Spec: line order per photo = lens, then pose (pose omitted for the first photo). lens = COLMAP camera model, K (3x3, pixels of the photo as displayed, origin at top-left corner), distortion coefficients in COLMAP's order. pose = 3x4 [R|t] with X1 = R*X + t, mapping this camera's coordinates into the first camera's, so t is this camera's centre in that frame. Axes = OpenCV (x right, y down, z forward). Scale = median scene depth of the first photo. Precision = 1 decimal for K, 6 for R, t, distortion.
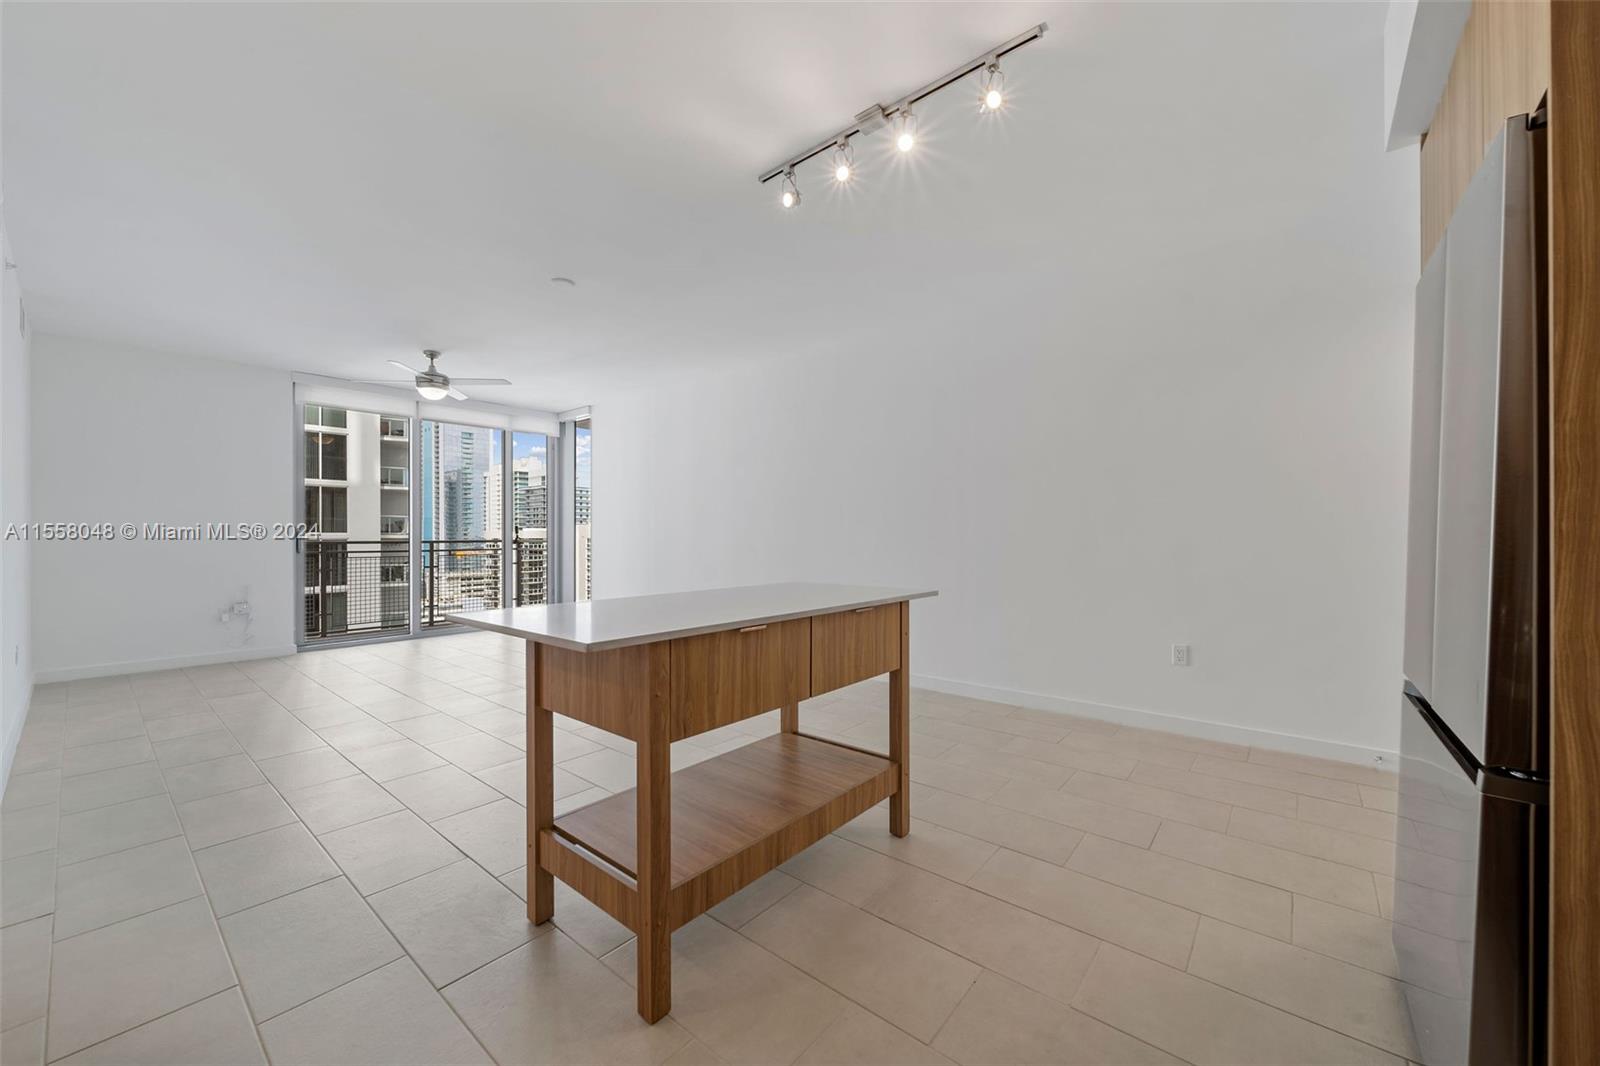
lens RADIAL K [[603.3, 0, 816.6], [0, 603.3, 540.3], [0, 0, 1]] dist [-0.000701, -0.000110]
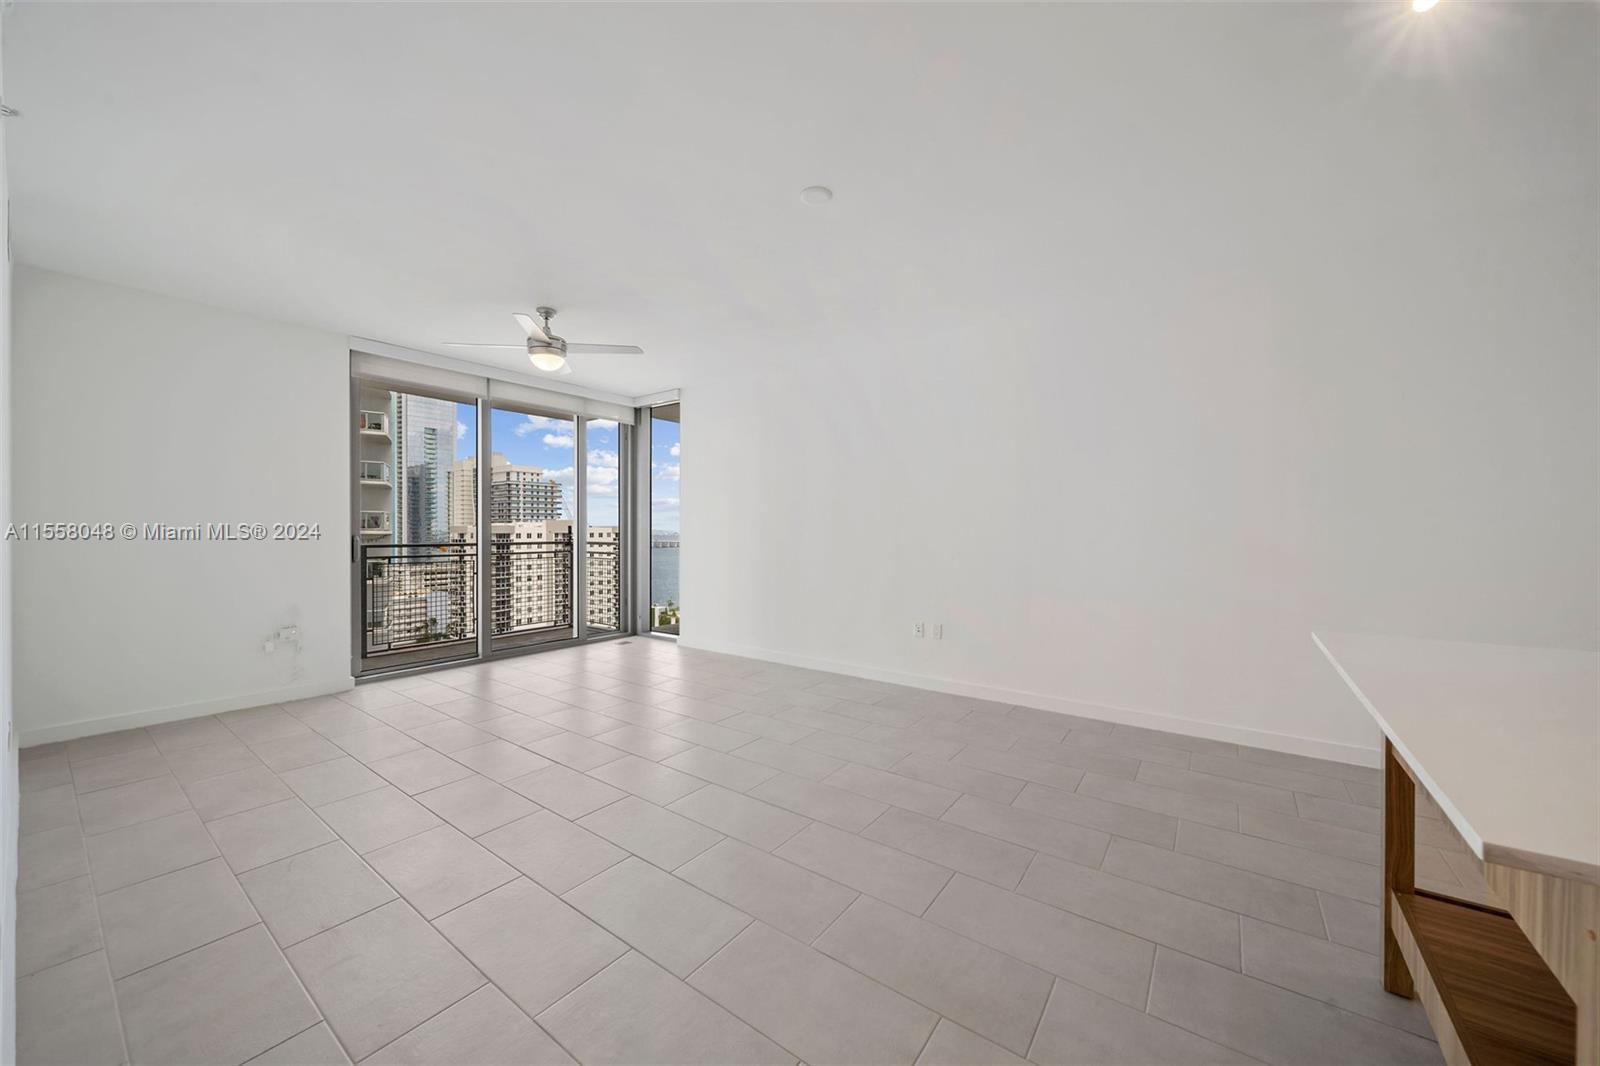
lens RADIAL K [[576.0, 0, 794.4], [0, 576.0, 533.2], [0, 0, 1]] dist [-0.001397, -0.000203]
pose [[0.998999, 0.000655, 0.044717, -0.157677], [-0.000555, 0.999997, -0.002244, -0.008110], [-0.044719, 0.002217, 0.998997, 0.105845]]
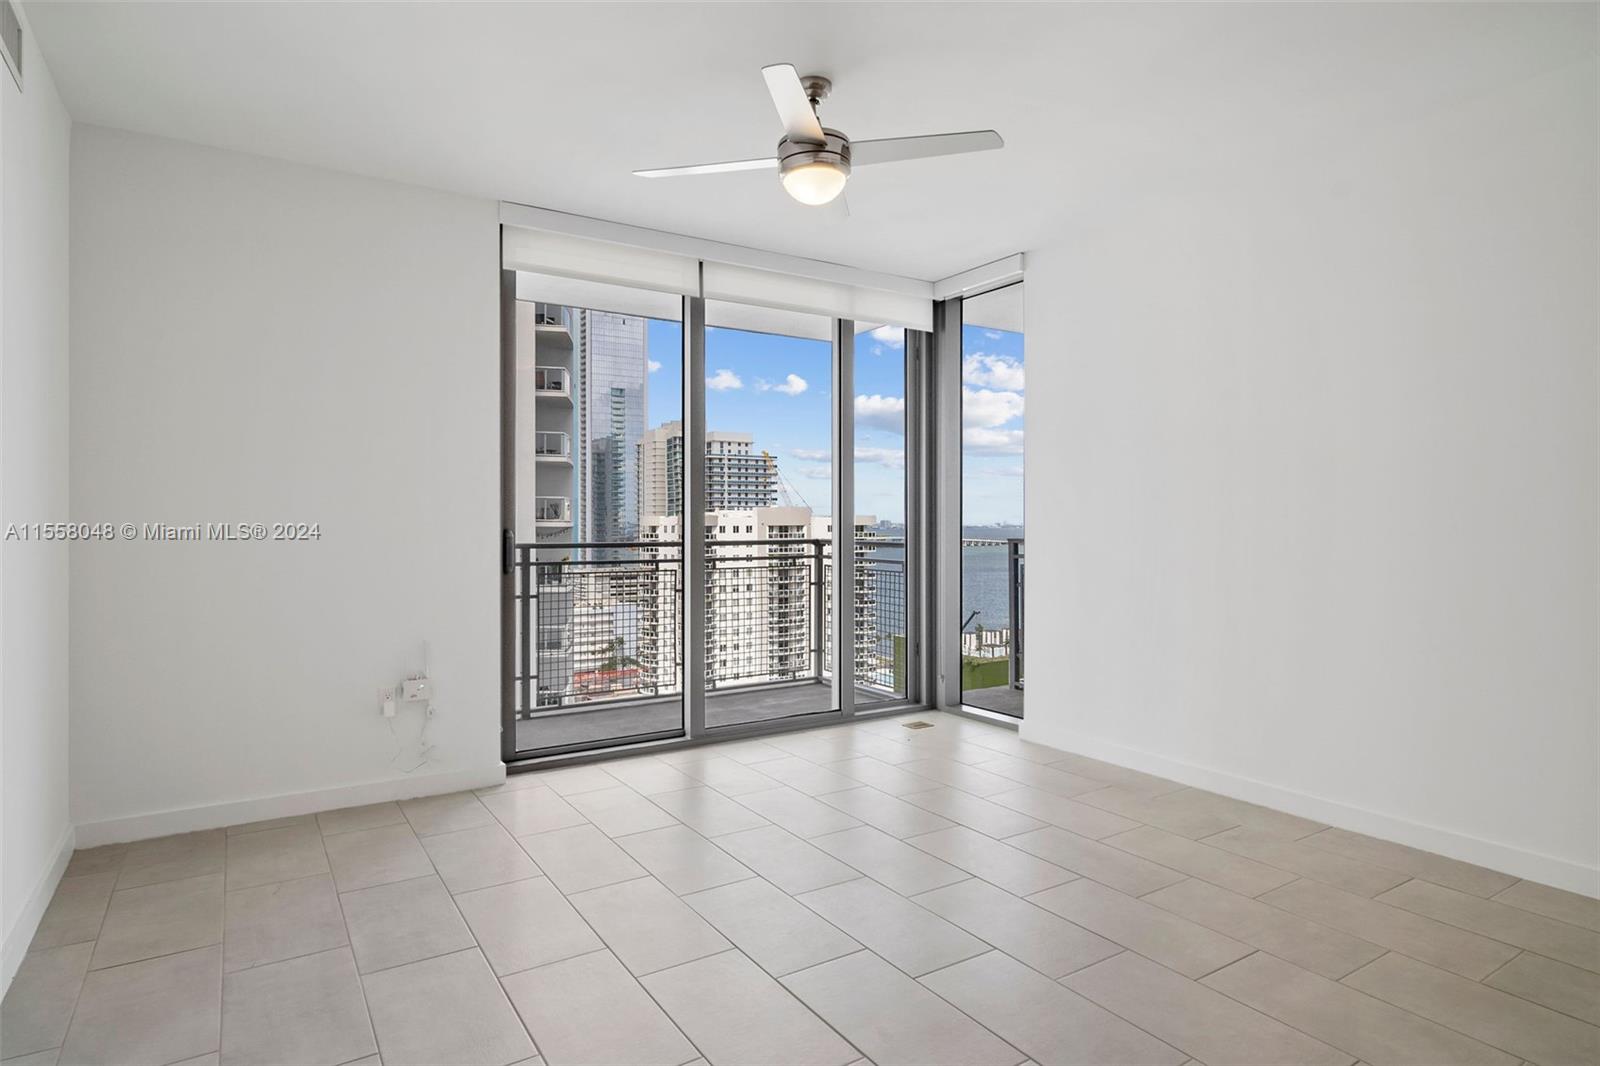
lens RADIAL K [[863.3, 0, 801.1], [0, 863.3, 527.3], [0, 0, 1]] dist [0.001635, 0.000071]
pose [[0.952442, 0.002445, -0.304711, -0.214233], [-0.002678, 0.999996, -0.000346, -0.008366], [0.304710, 0.001145, 0.952445, 0.207164]]
